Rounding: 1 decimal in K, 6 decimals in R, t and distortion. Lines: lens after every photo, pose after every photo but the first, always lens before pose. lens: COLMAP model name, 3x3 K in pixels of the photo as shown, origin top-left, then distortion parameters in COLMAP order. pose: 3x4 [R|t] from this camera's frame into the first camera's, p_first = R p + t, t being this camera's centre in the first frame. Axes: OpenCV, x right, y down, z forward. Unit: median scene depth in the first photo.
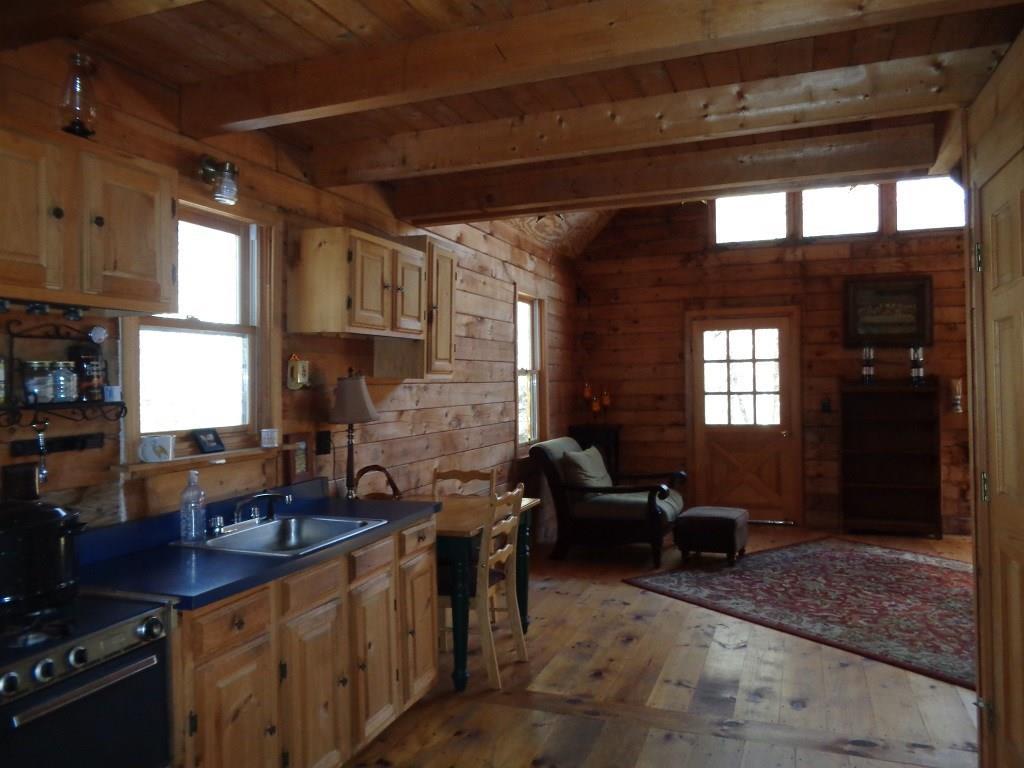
lens RADIAL K [[758.0, 0, 511.9], [0, 758.0, 381.8], [0, 0, 1]] dist [-0.003692, 0.007410]
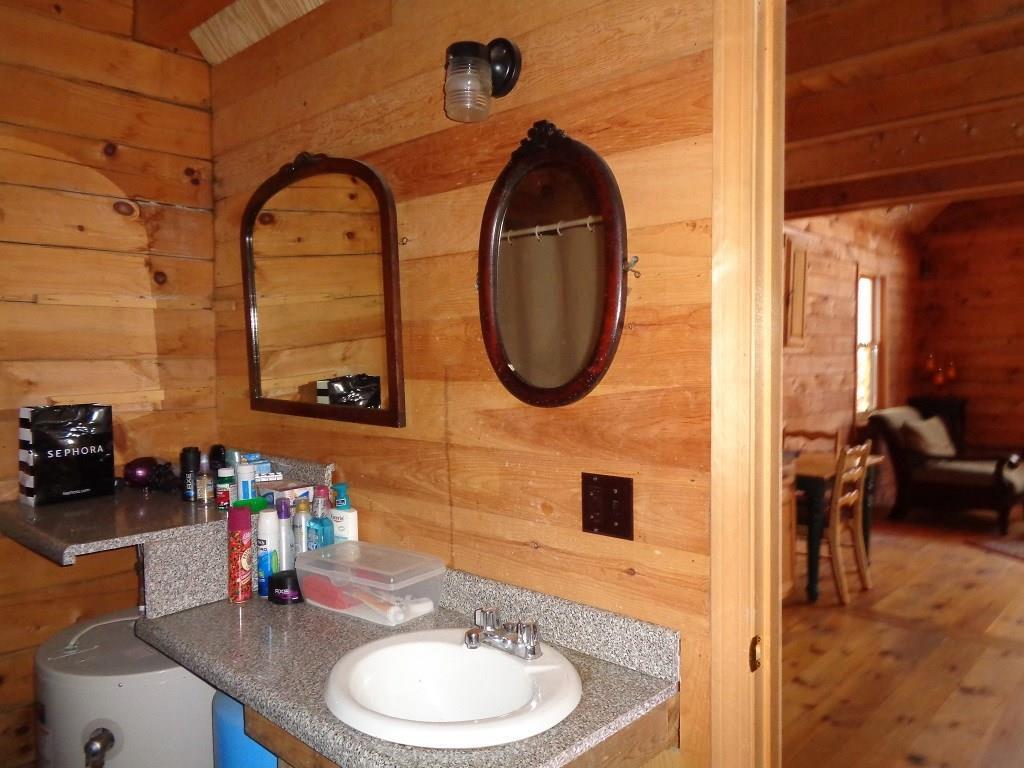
lens RADIAL K [[758.0, 0, 511.9], [0, 758.0, 381.8], [0, 0, 1]] dist [-0.003692, 0.007410]
pose [[0.922050, 0.022435, -0.386420, -0.034409], [-0.007623, 0.999178, 0.039823, -0.000302], [0.386996, -0.033774, 0.921463, -0.223988]]
